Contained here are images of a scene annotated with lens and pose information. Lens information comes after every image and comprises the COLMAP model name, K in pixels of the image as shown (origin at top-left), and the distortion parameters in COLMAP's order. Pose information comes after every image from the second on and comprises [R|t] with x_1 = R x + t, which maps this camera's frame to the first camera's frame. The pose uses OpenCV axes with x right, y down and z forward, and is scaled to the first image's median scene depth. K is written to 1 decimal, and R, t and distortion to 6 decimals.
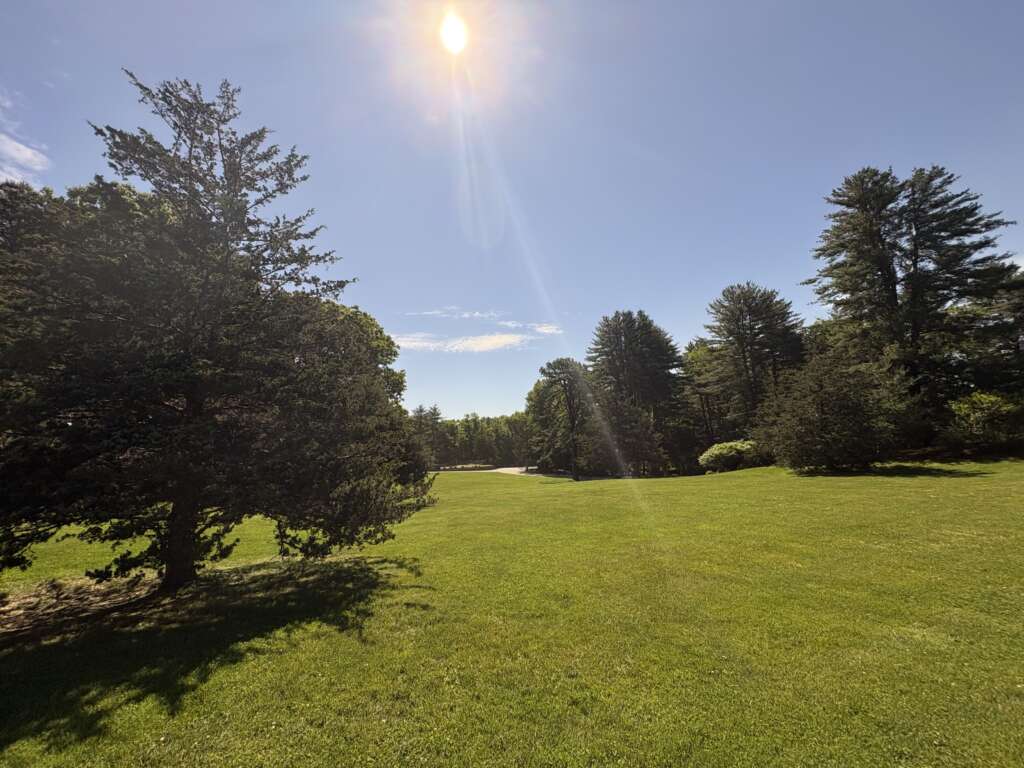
lens RADIAL K [[409.1, 0, 513.8], [0, 409.1, 384.7], [0, 0, 1]] dist [0.000481, 0.000008]
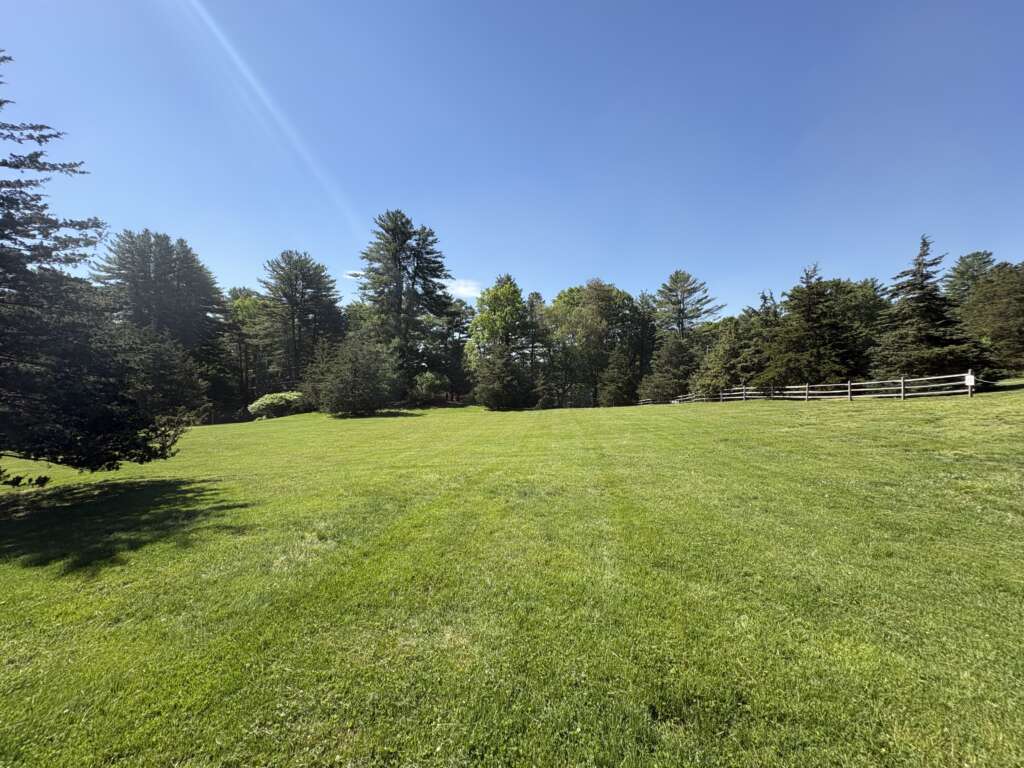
lens RADIAL K [[409.1, 0, 513.8], [0, 409.1, 384.7], [0, 0, 1]] dist [0.000481, 0.000008]
pose [[0.484279, 0.050806, 0.873437, -0.419962], [-0.158406, 0.986905, 0.030423, -0.061341], [-0.860454, -0.153091, 0.485986, -0.351870]]
